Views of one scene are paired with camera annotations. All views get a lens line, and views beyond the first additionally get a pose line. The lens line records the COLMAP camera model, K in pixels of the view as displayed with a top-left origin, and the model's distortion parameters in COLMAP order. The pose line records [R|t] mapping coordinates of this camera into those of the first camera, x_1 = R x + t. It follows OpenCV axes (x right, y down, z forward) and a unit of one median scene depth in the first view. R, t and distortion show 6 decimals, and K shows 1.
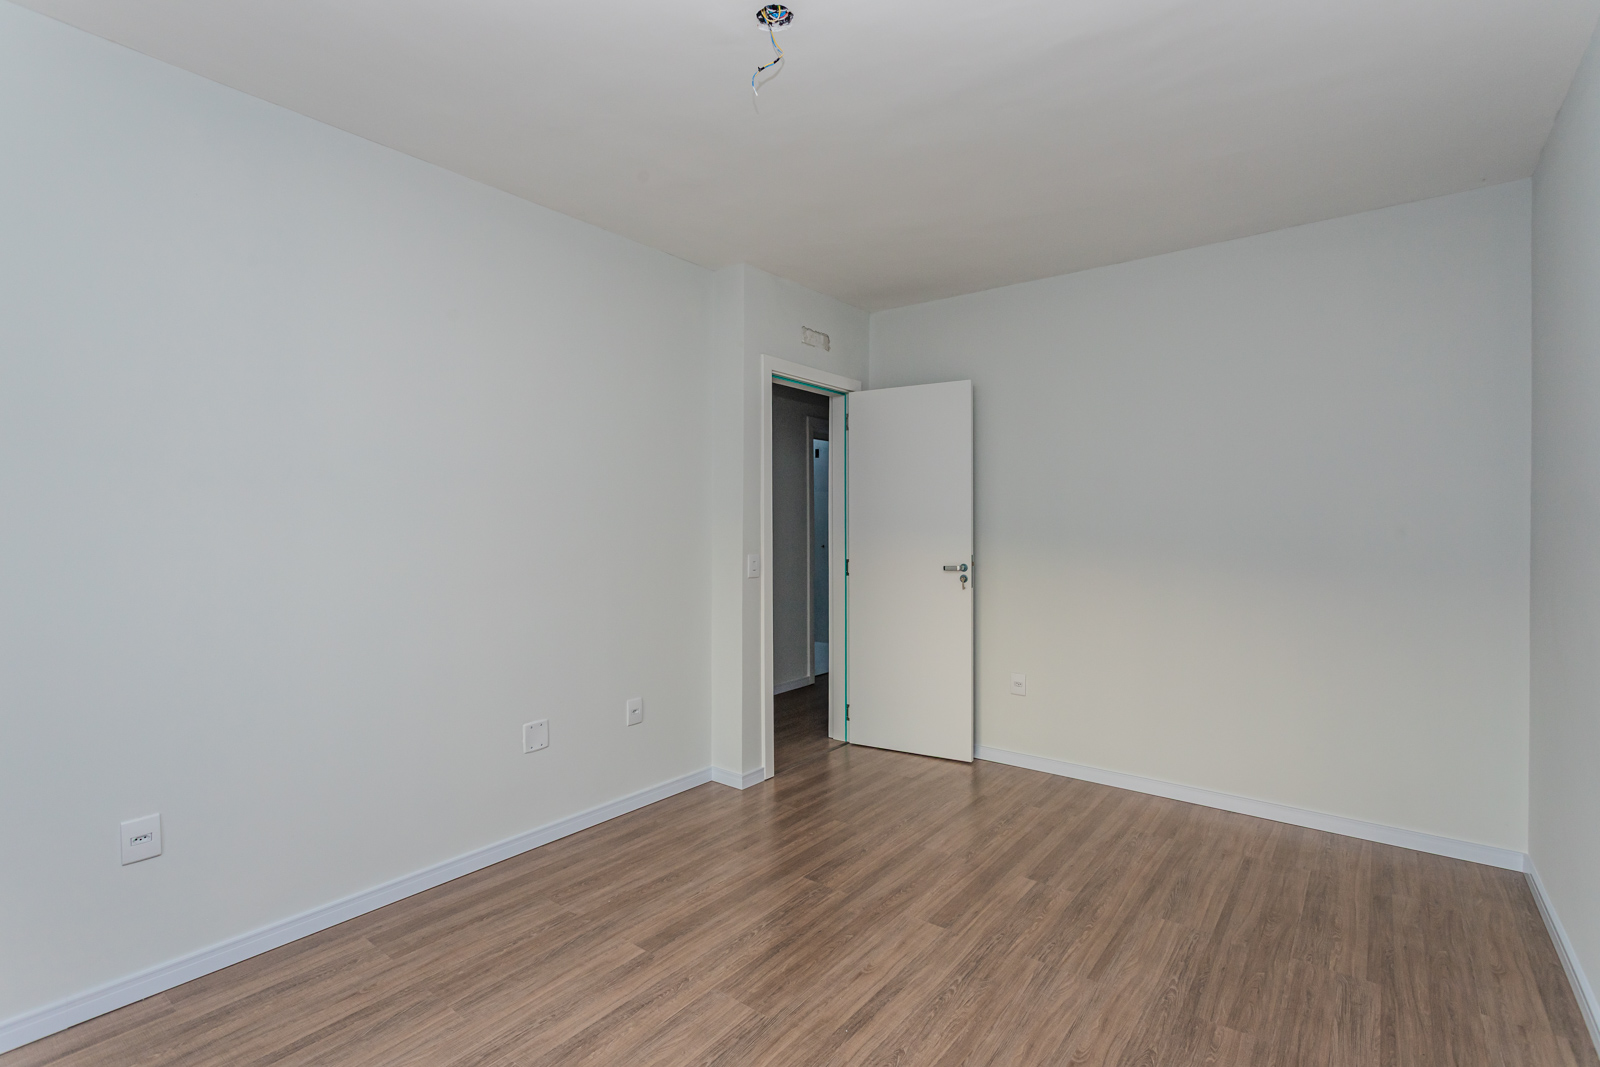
lens RADIAL K [[757.7, 0, 829.0], [0, 757.7, 514.7], [0, 0, 1]] dist [0.001882, 0.002036]
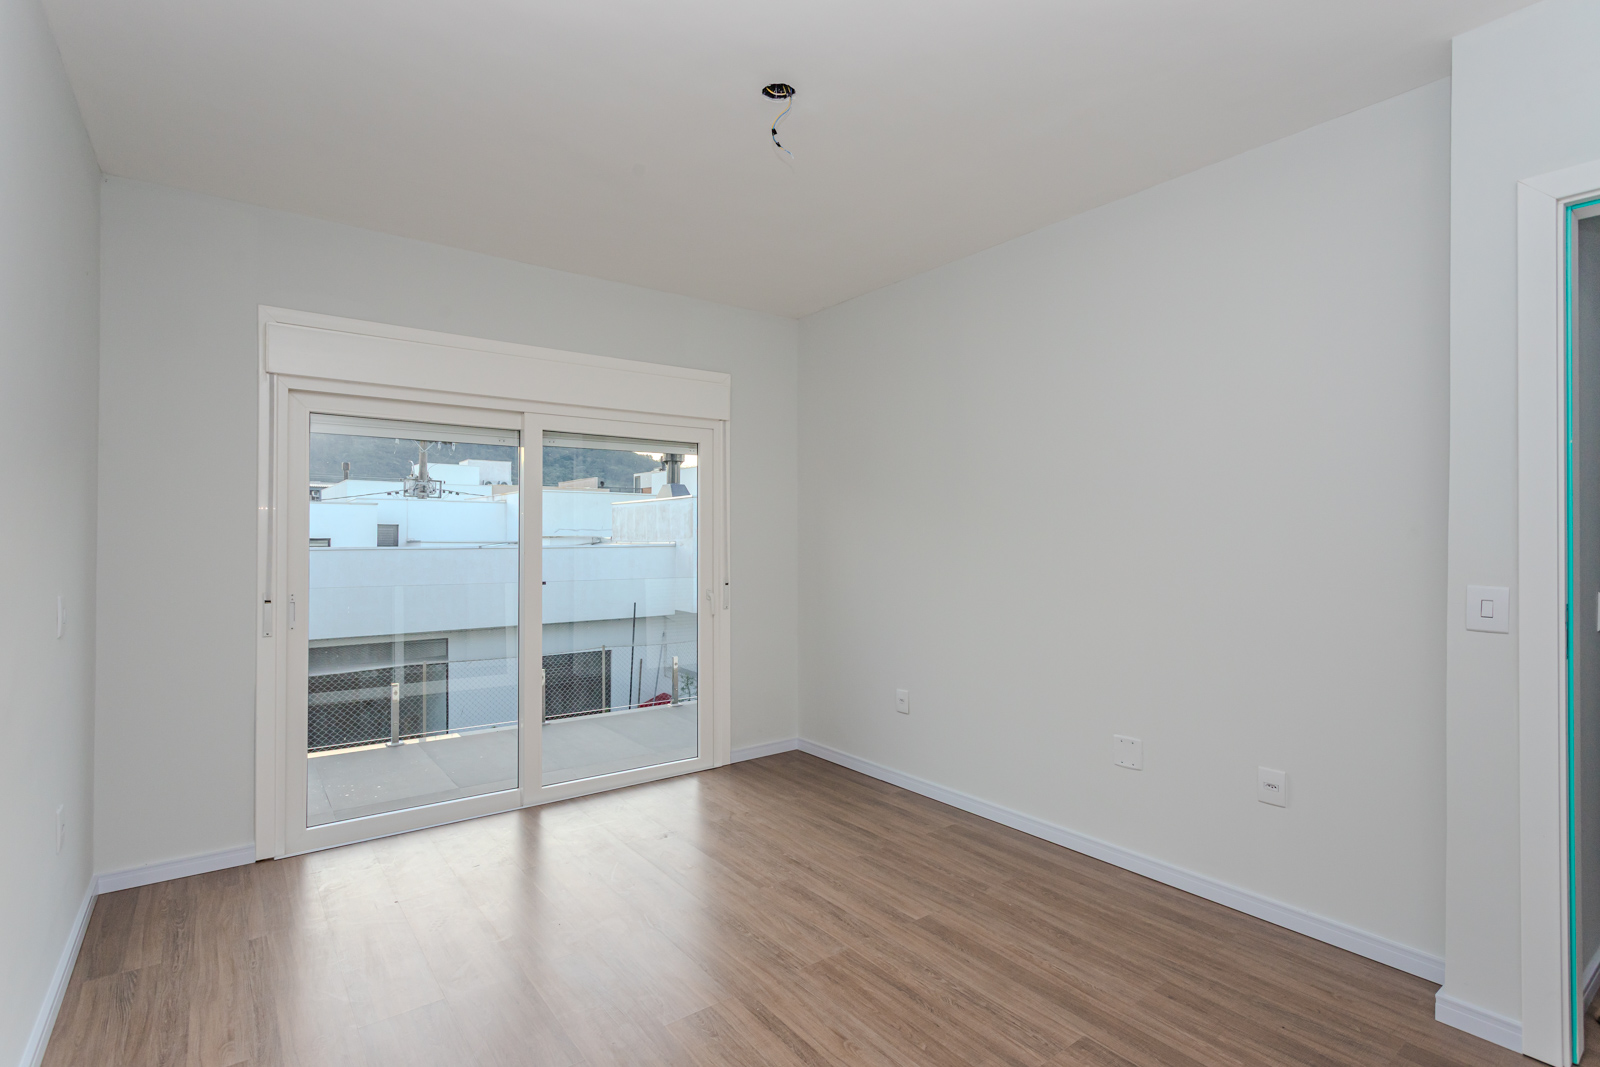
lens RADIAL K [[757.7, 0, 777.0], [0, 757.7, 549.7], [0, 0, 1]] dist [0.001882, 0.002036]
pose [[-0.294827, 0.019037, -0.955361, 0.817906], [0.011591, 0.999799, 0.016345, 0.017317], [0.955480, -0.006255, -0.294988, 1.081021]]
